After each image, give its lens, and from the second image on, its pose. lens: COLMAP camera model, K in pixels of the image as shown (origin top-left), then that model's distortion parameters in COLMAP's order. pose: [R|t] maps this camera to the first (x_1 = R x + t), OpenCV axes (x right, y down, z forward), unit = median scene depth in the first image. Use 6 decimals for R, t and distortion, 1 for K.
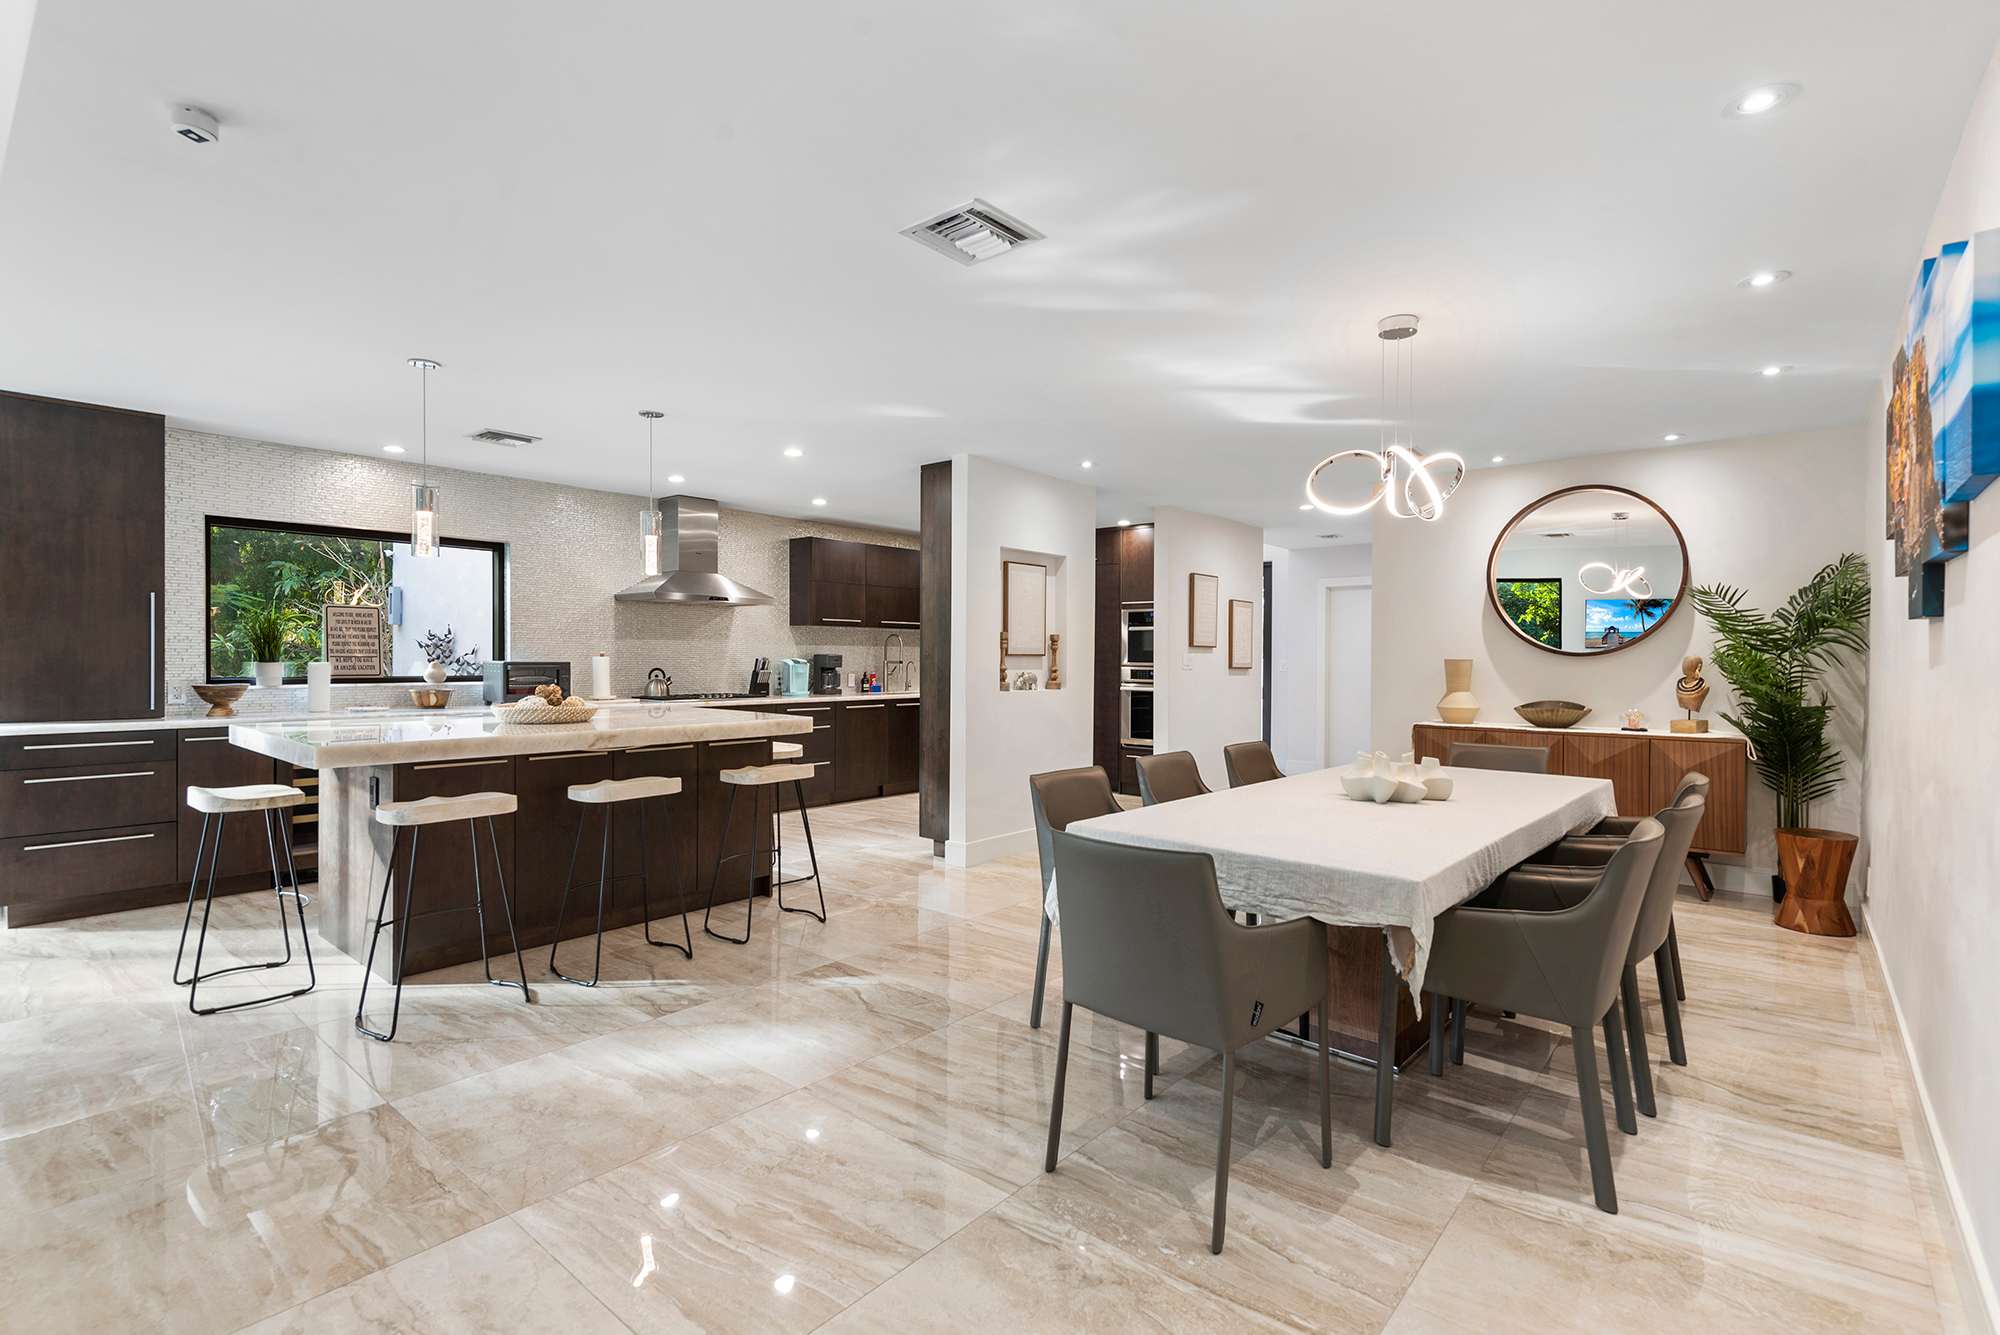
lens RADIAL K [[918.2, 0, 1017.1], [0, 918.2, 662.6], [0, 0, 1]] dist [0.002966, -0.000383]
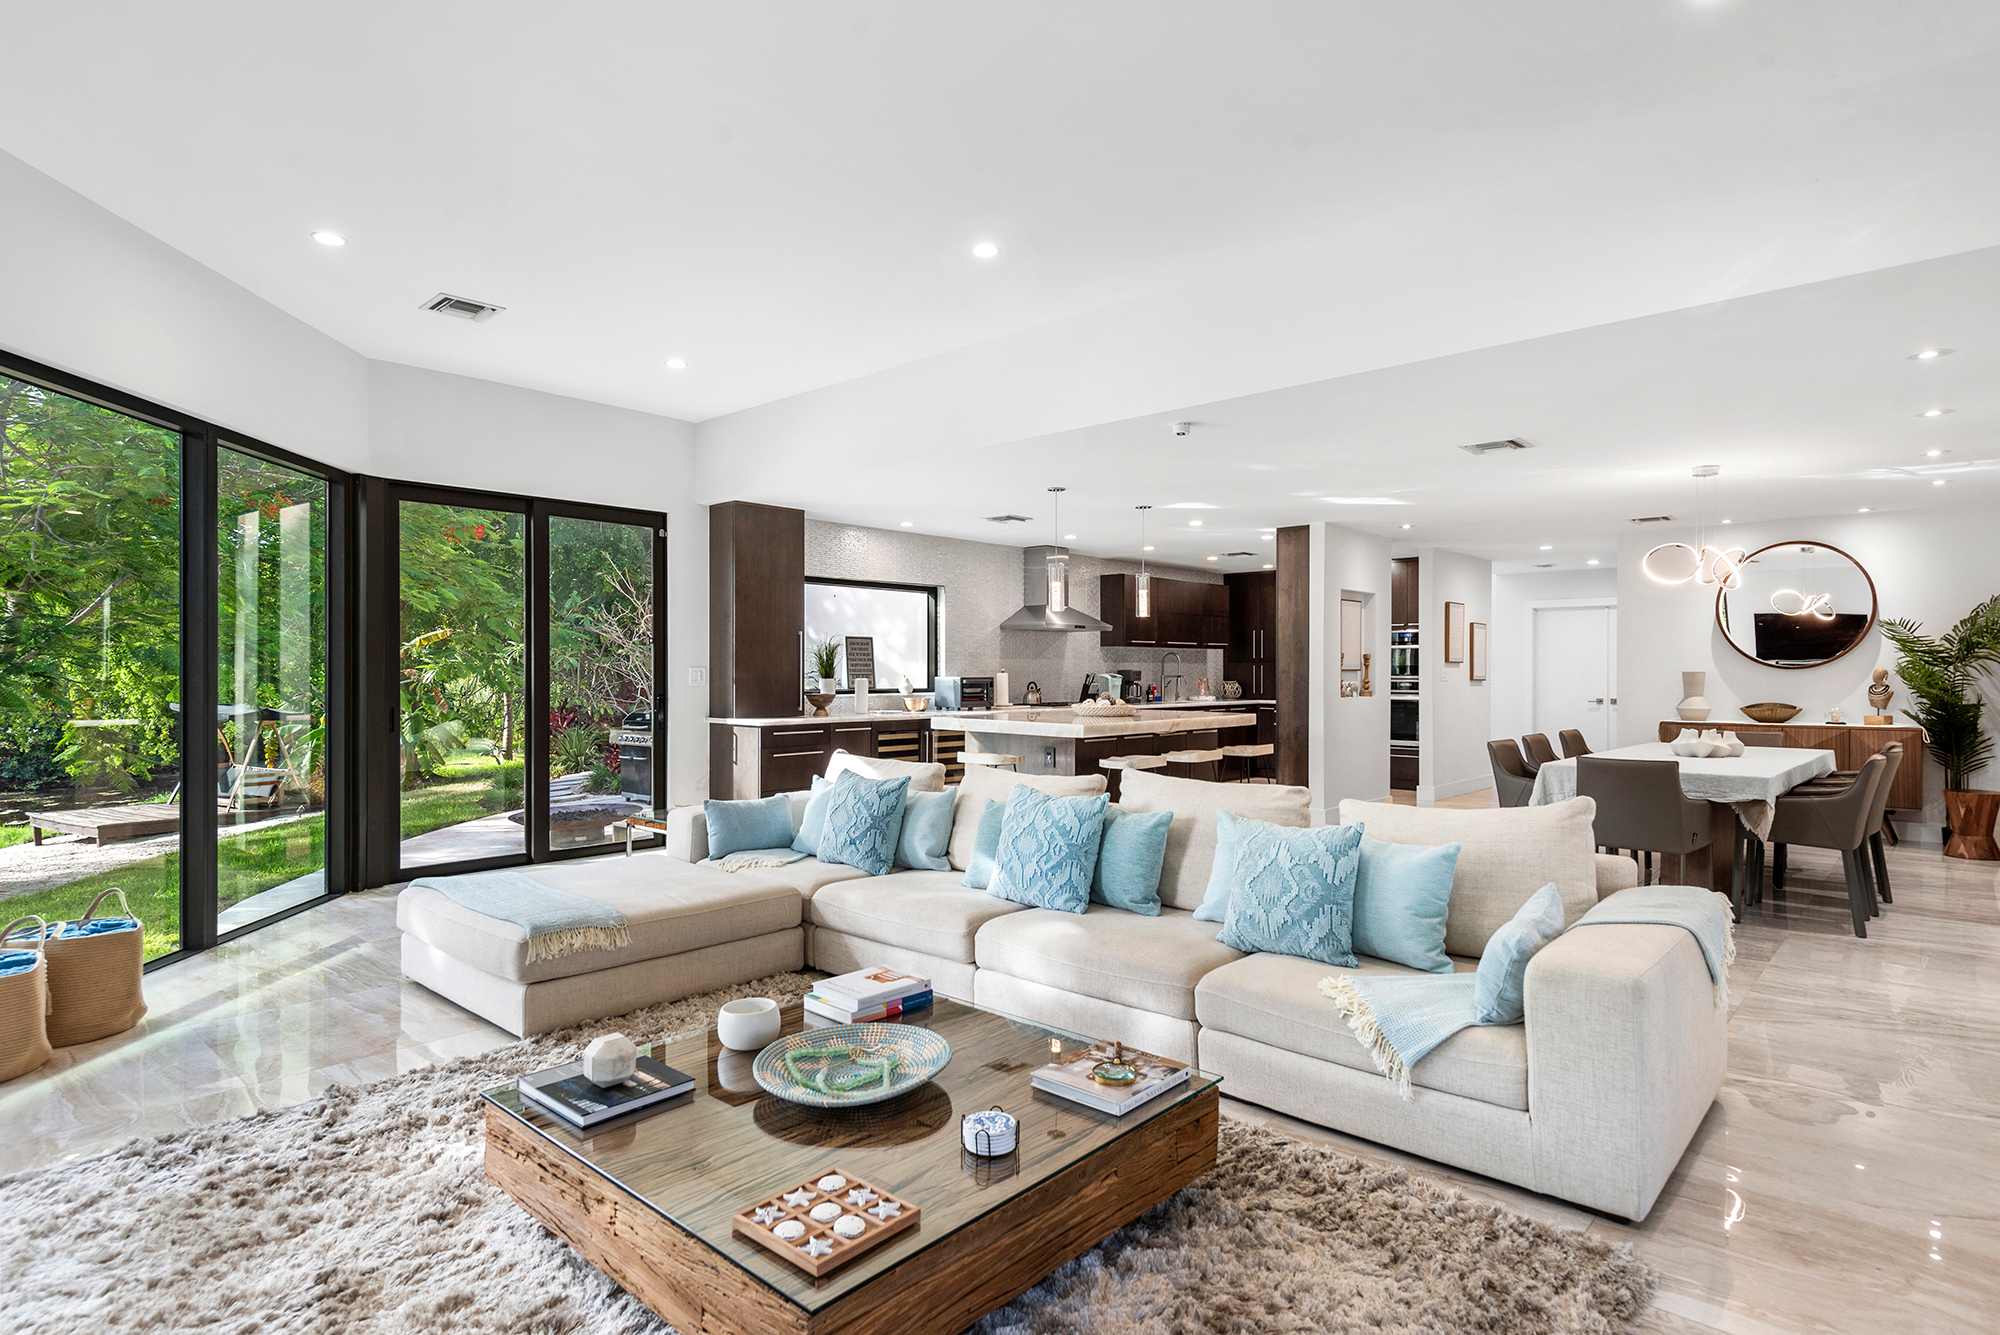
lens RADIAL K [[1049.6, 0, 993.2], [0, 1049.6, 673.4], [0, 0, 1]] dist [-0.003542, 0.001014]
pose [[0.998898, -0.004284, -0.046742, -0.515755], [0.004082, 0.999982, -0.004431, 0.001436], [0.046760, 0.004235, 0.998897, -0.624011]]
